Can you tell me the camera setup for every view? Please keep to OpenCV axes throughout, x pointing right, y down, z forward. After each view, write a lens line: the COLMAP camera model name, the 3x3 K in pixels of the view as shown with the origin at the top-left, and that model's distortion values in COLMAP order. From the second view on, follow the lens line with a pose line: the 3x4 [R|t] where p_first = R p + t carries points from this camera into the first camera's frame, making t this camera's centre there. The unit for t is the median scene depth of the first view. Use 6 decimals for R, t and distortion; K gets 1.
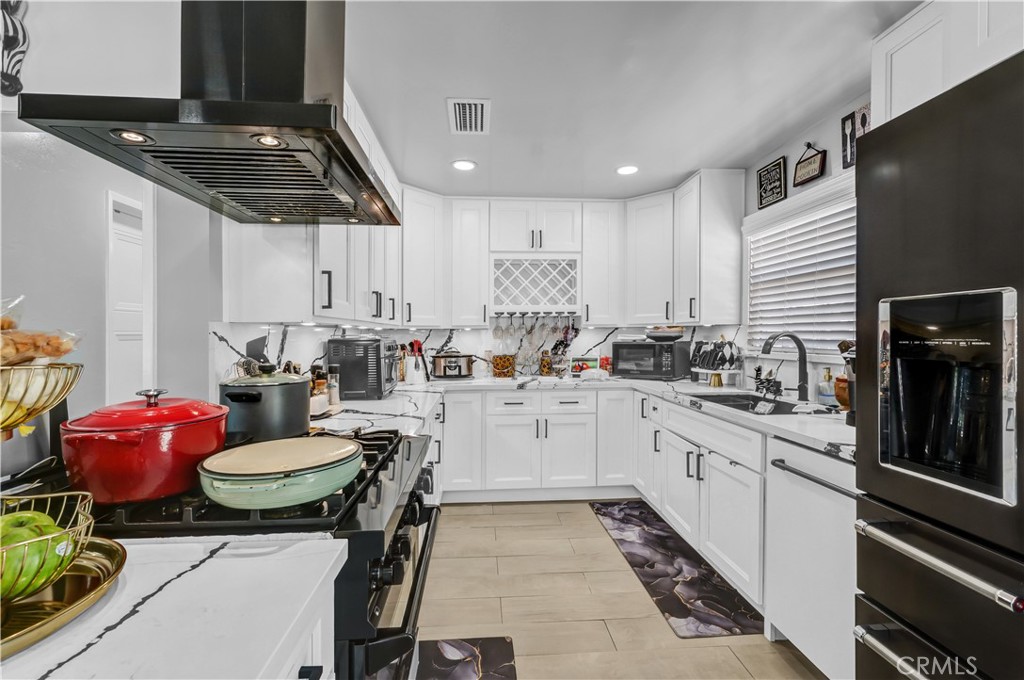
lens RADIAL K [[439.7, 0, 508.4], [0, 439.7, 337.3], [0, 0, 1]] dist [-0.000916, -0.000744]
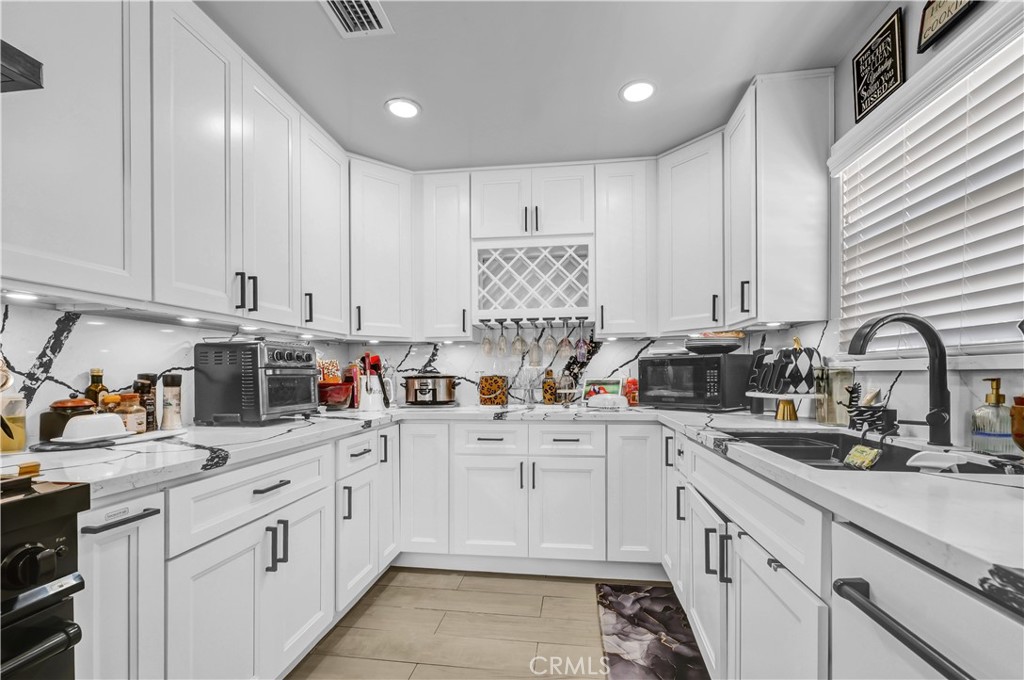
lens RADIAL K [[451.3, 0, 516.1], [0, 451.3, 371.8], [0, 0, 1]] dist [-0.001688, -0.000288]
pose [[0.982027, 0.000134, -0.188741, 0.213122], [-0.001705, 0.999965, -0.008164, 0.047833], [0.188733, 0.008339, 0.981993, 0.290567]]
